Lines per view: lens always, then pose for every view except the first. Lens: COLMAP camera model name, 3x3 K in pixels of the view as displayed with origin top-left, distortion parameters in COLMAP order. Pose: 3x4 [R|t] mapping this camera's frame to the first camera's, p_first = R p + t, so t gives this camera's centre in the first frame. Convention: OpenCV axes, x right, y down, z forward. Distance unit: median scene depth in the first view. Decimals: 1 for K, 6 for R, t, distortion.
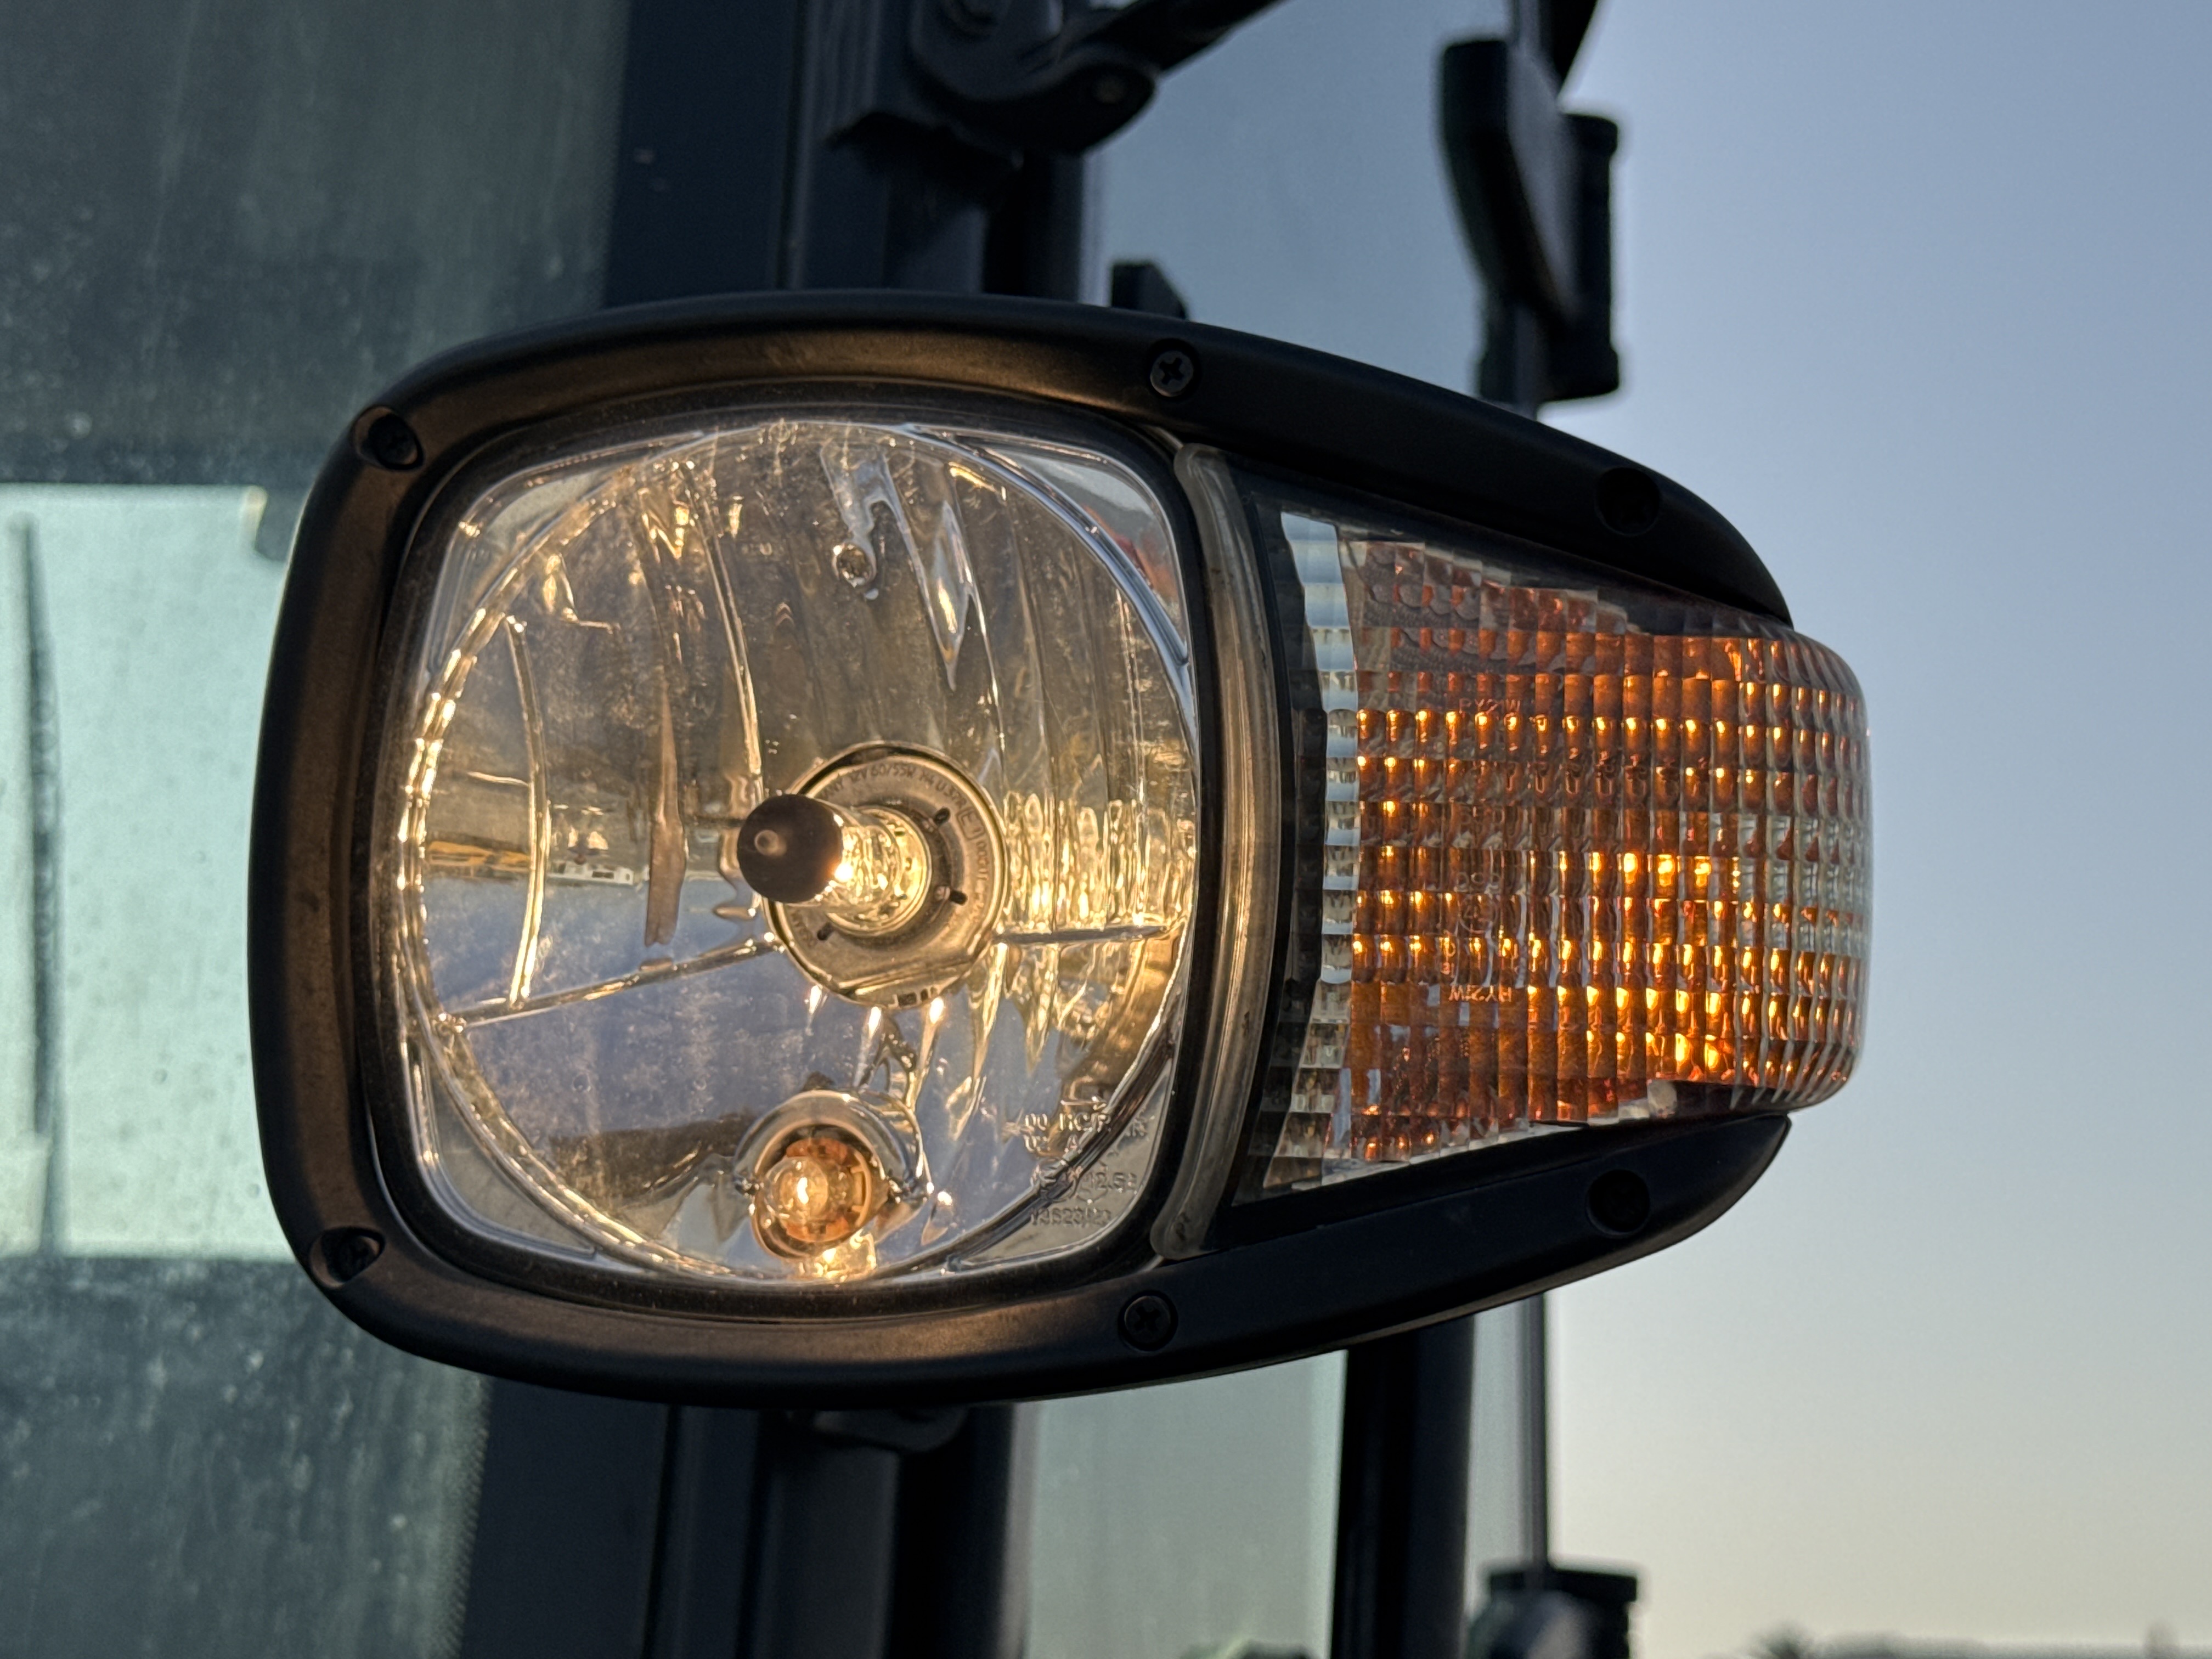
lens RADIAL K [[3740.3, 0, 1106.0], [0, 3740.3, 829.5], [0, 0, 1]] dist [-0.014238, -0.014310]
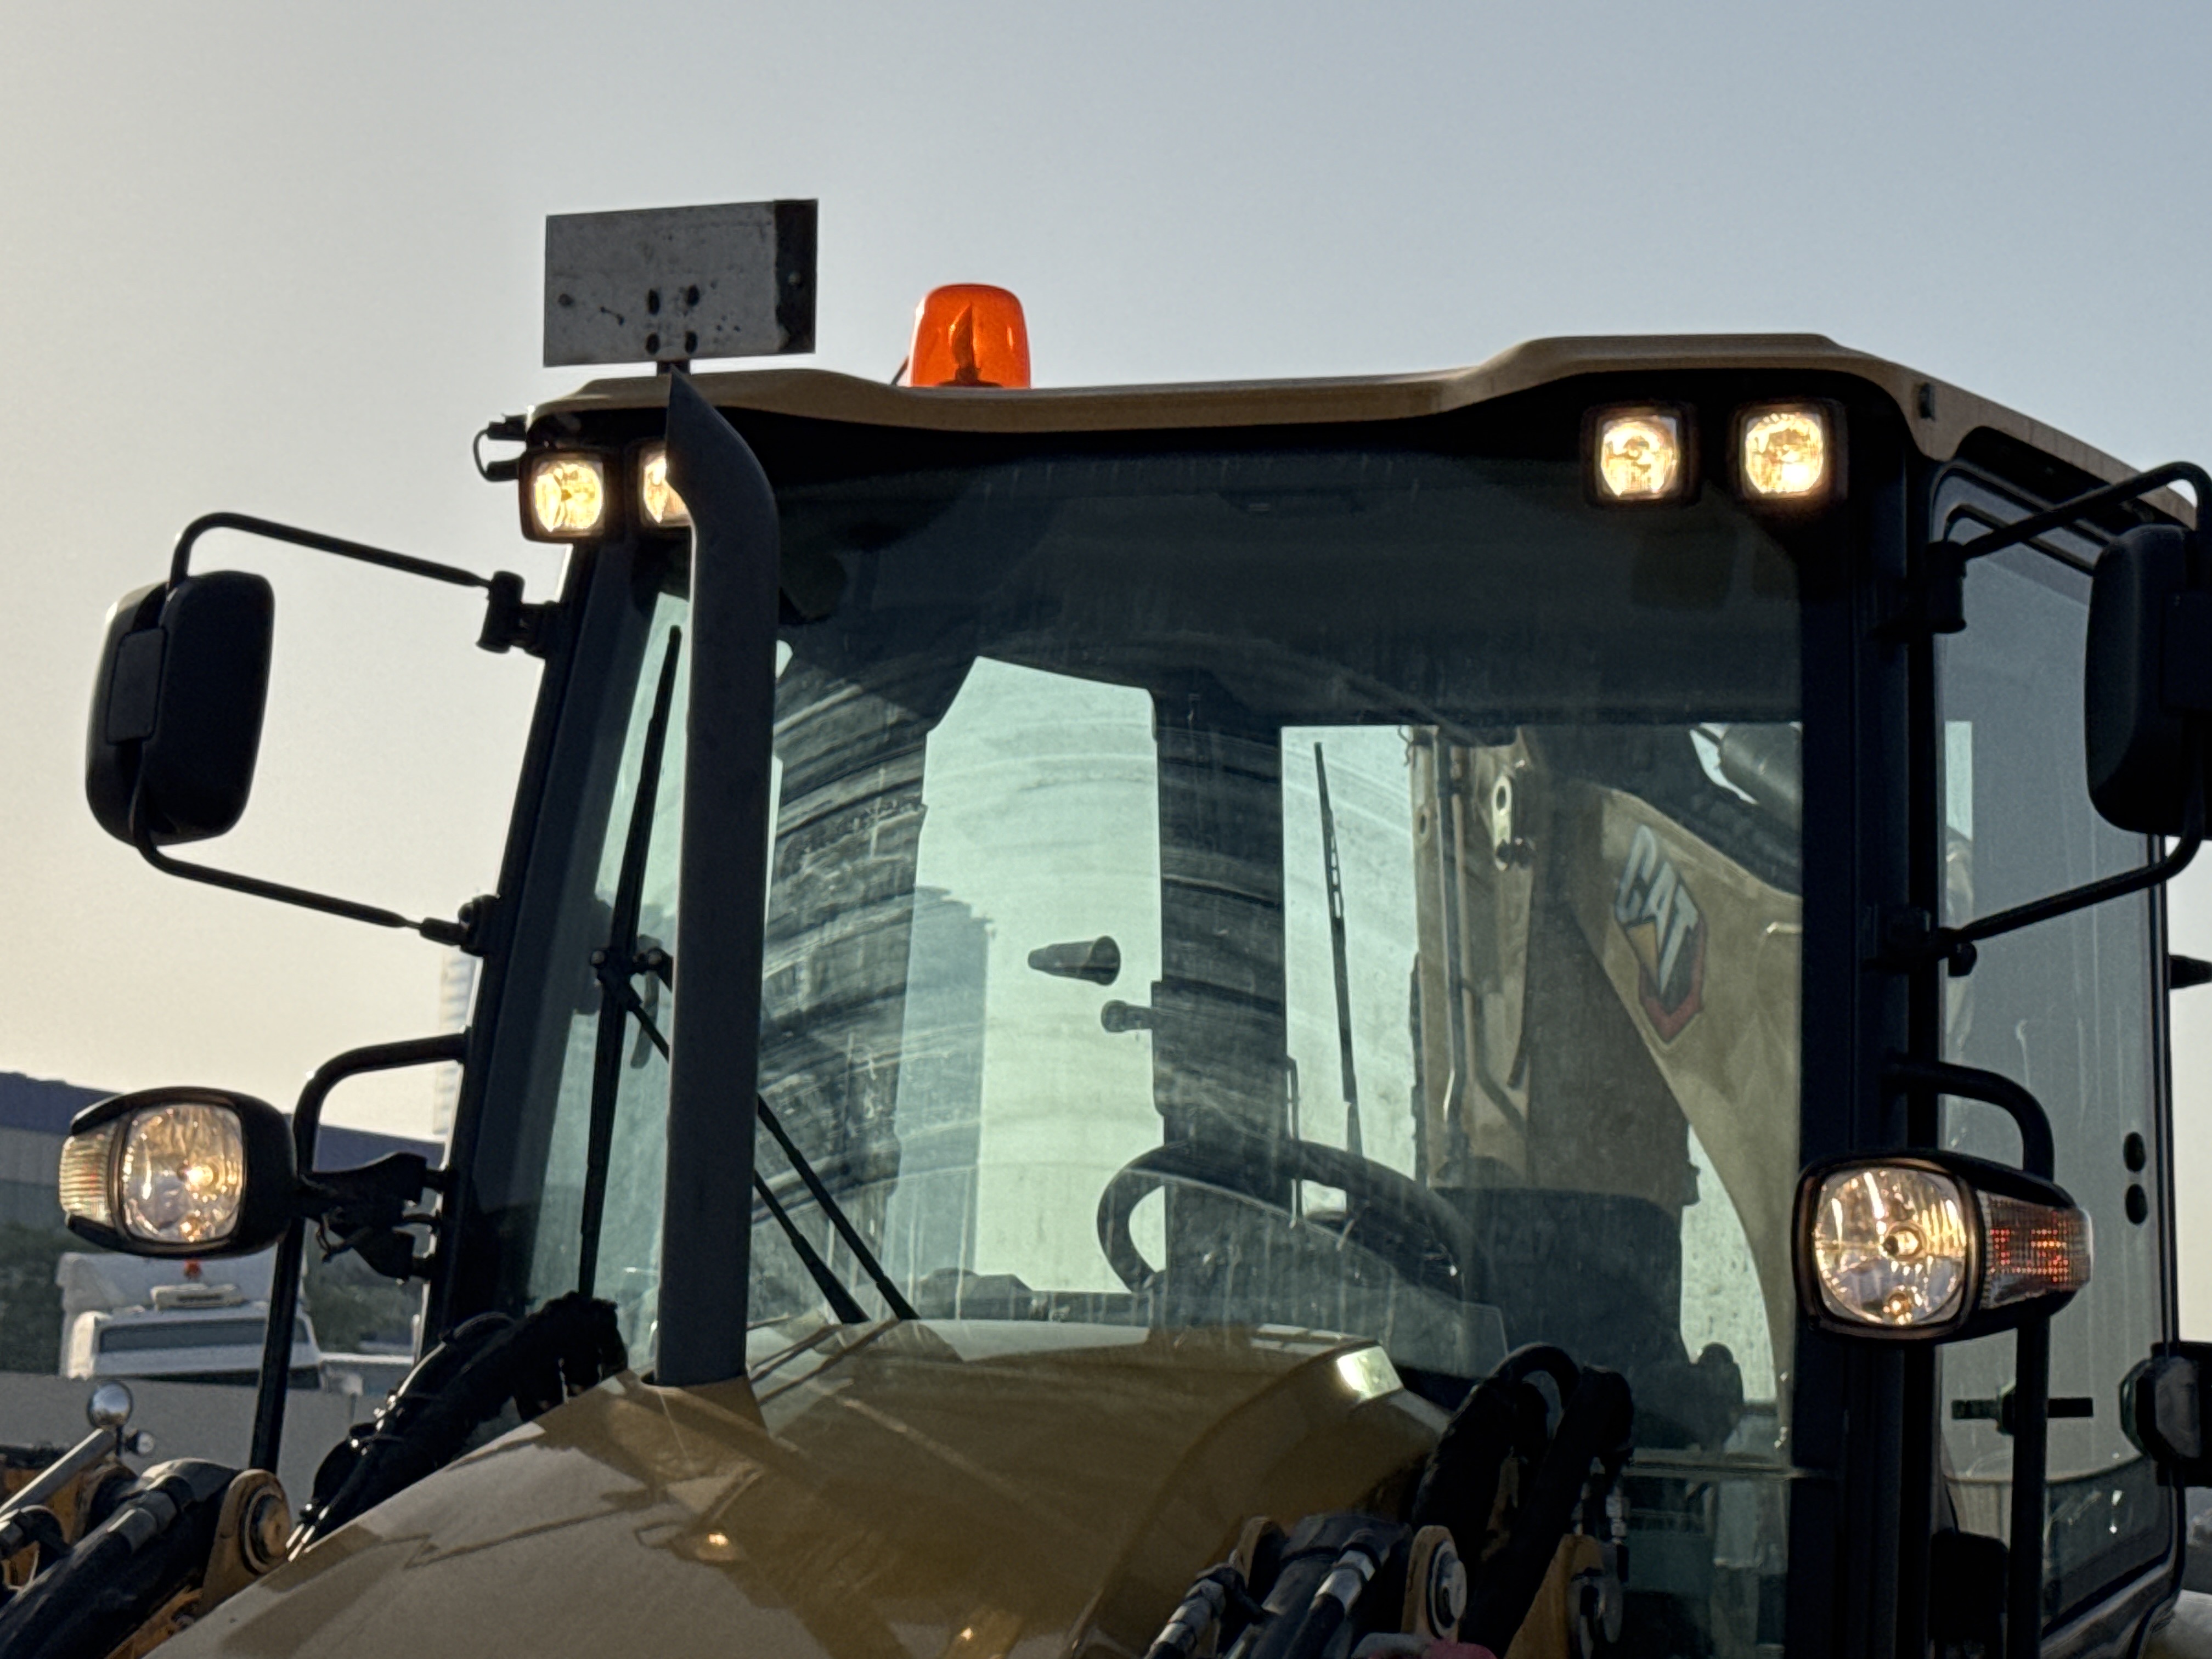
lens RADIAL K [[5226.5, 0, 1106.0], [0, 5226.5, 829.5], [0, 0, 1]] dist [-0.008825, -0.093541]
pose [[0.981037, -0.057109, -0.185215, 0.239652], [0.077043, 0.991768, 0.102274, -1.464622], [0.177850, -0.114604, 0.977361, -6.585422]]
